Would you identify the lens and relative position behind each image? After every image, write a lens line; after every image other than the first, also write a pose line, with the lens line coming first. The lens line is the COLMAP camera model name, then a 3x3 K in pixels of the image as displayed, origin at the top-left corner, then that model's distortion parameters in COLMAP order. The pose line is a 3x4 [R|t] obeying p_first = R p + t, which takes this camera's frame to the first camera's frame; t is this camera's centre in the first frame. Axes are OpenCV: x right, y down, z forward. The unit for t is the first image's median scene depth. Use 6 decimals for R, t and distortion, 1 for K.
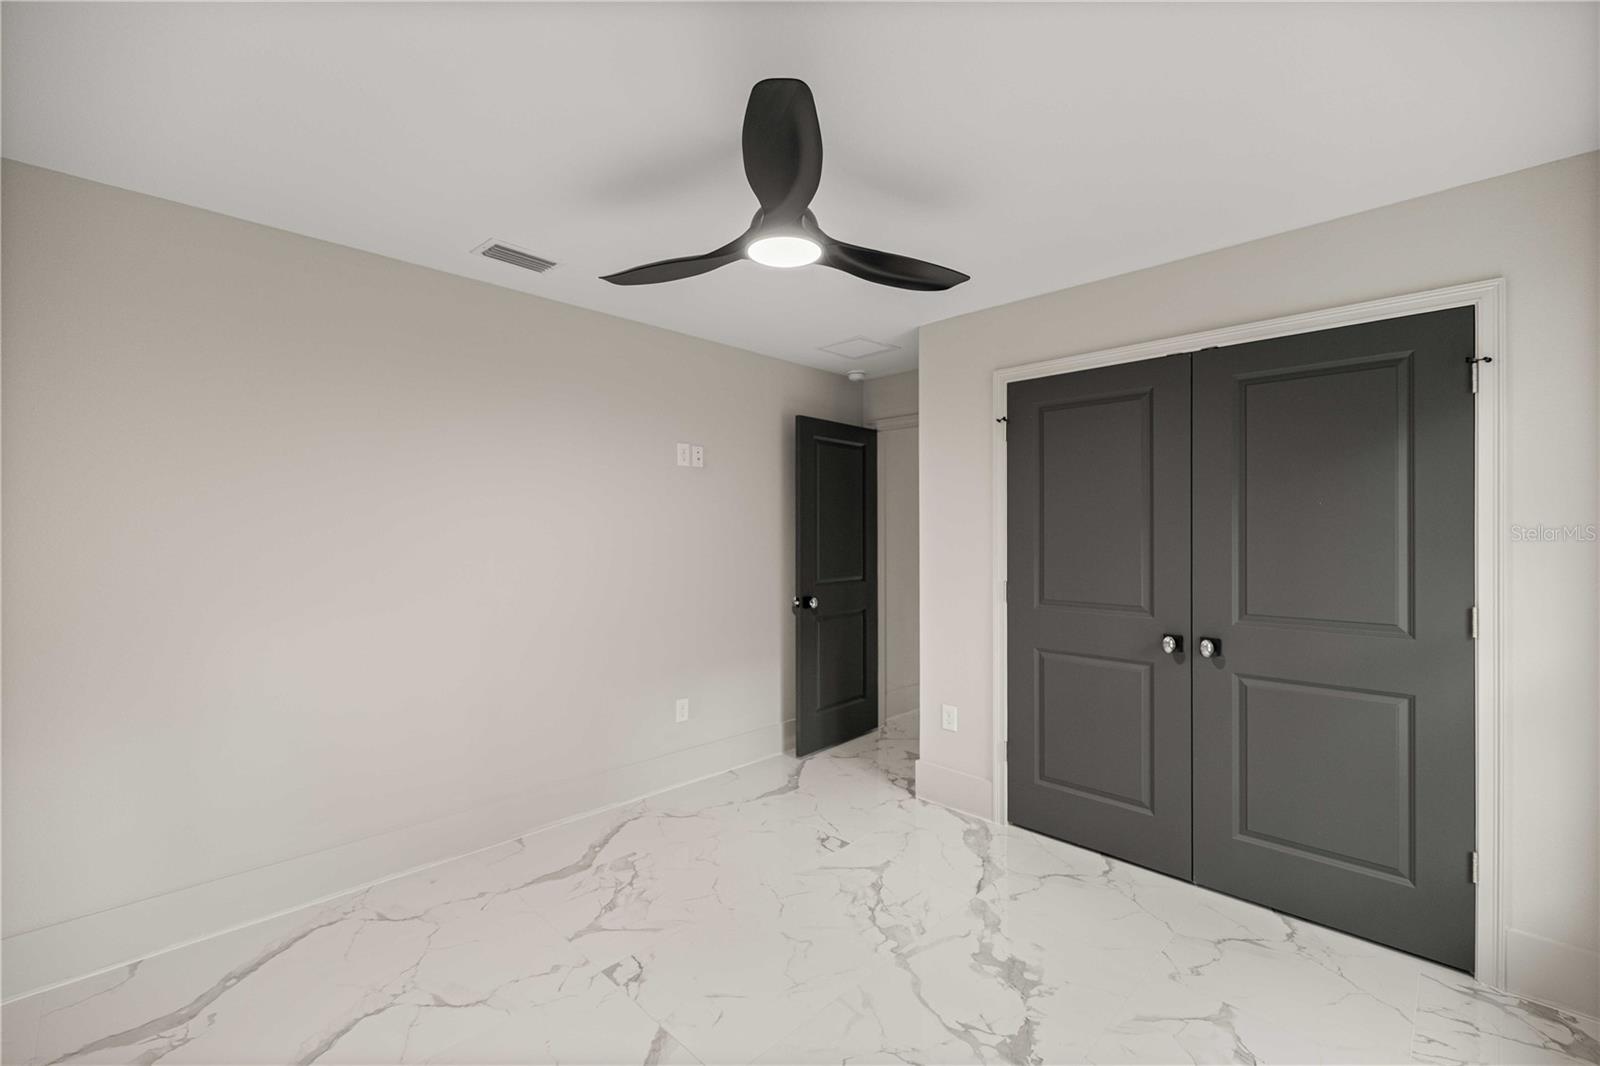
lens RADIAL K [[667.9, 0, 800.0], [0, 667.9, 533.0], [0, 0, 1]] dist [-0.000354, -0.000117]
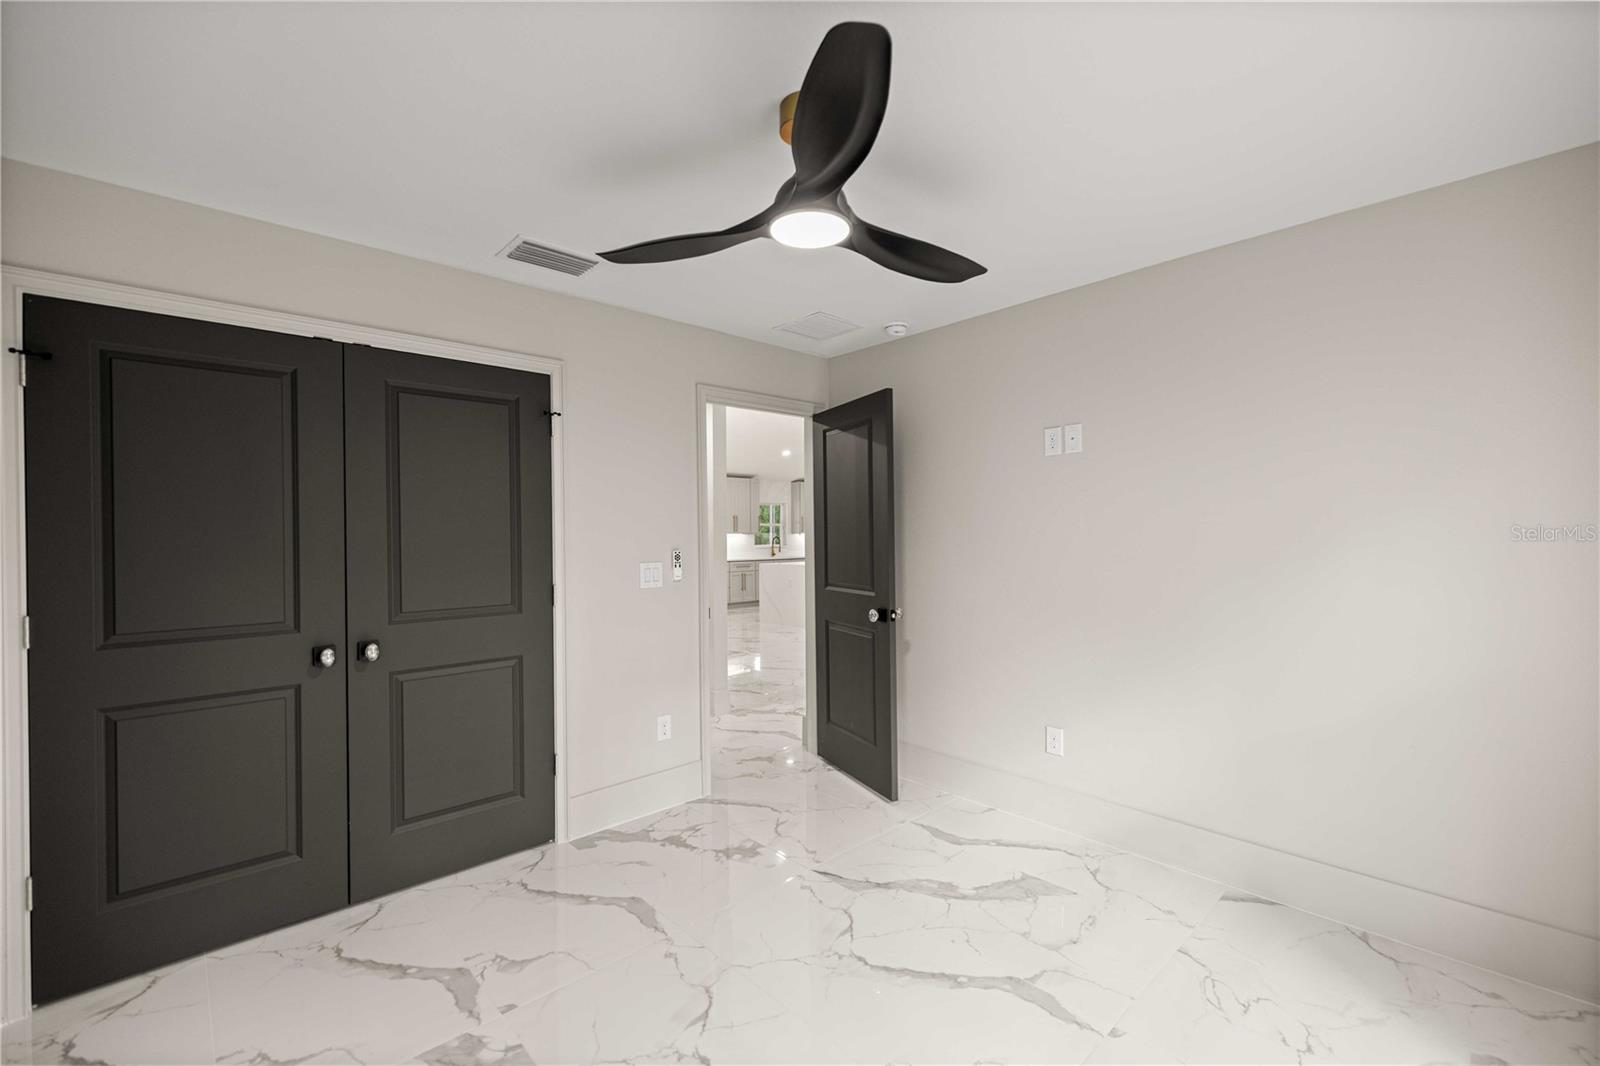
lens RADIAL K [[667.9, 0, 800.0], [0, 667.9, 533.0], [0, 0, 1]] dist [-0.000354, -0.000117]
pose [[0.045790, -0.001566, 0.998950, -0.329245], [0.002806, 0.999995, 0.001439, -0.003170], [-0.998947, 0.002737, 0.045794, 0.325381]]
